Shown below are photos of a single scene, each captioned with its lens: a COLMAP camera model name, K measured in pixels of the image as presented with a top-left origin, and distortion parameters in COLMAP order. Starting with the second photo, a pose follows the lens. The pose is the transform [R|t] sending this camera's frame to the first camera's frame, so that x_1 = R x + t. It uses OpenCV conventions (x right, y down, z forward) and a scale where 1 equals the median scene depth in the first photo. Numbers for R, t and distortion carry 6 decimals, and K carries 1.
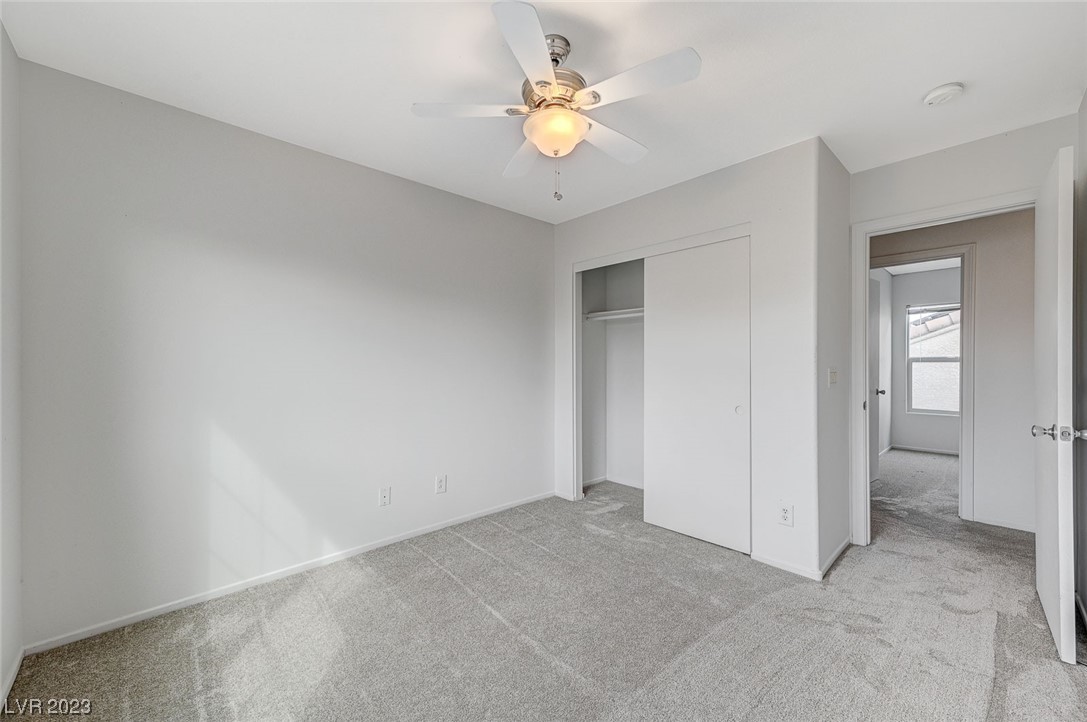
lens RADIAL K [[436.5, 0, 543.5], [0, 436.5, 361.0], [0, 0, 1]] dist [0.001407, 0.000568]
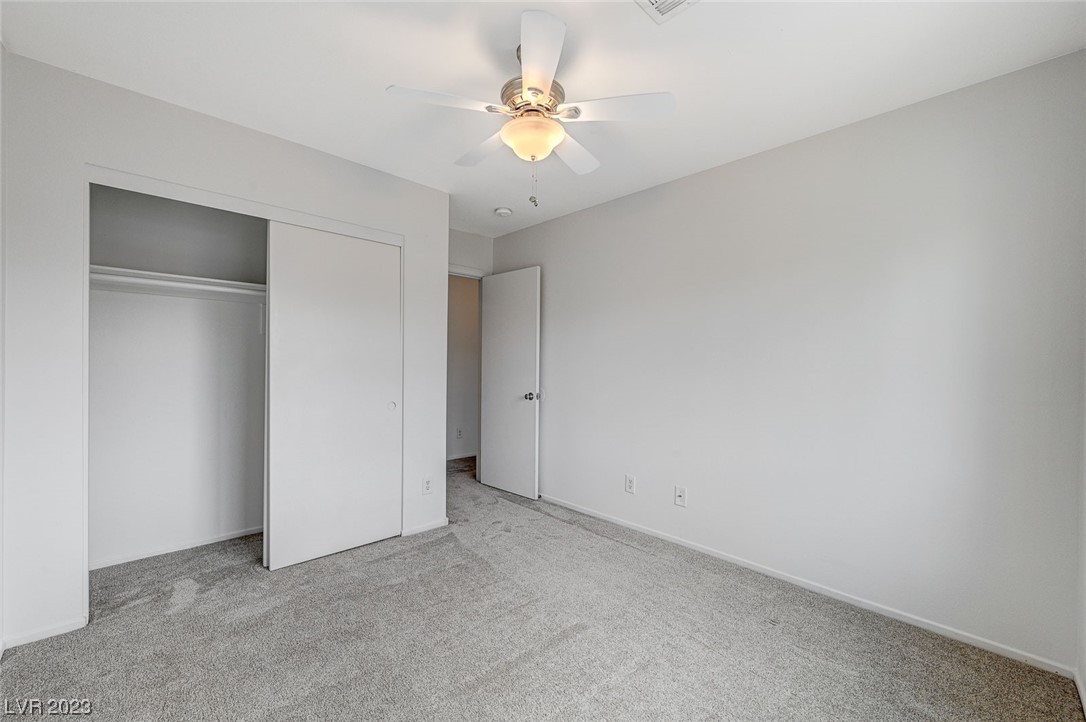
lens RADIAL K [[450.7, 0, 543.4], [0, 450.7, 365.6], [0, 0, 1]] dist [-0.001632, -0.000223]
pose [[-0.052512, -0.003513, 0.998614, -0.823819], [-0.021577, 0.999764, 0.002383, 0.000320], [-0.998387, -0.021422, -0.052575, 0.829775]]
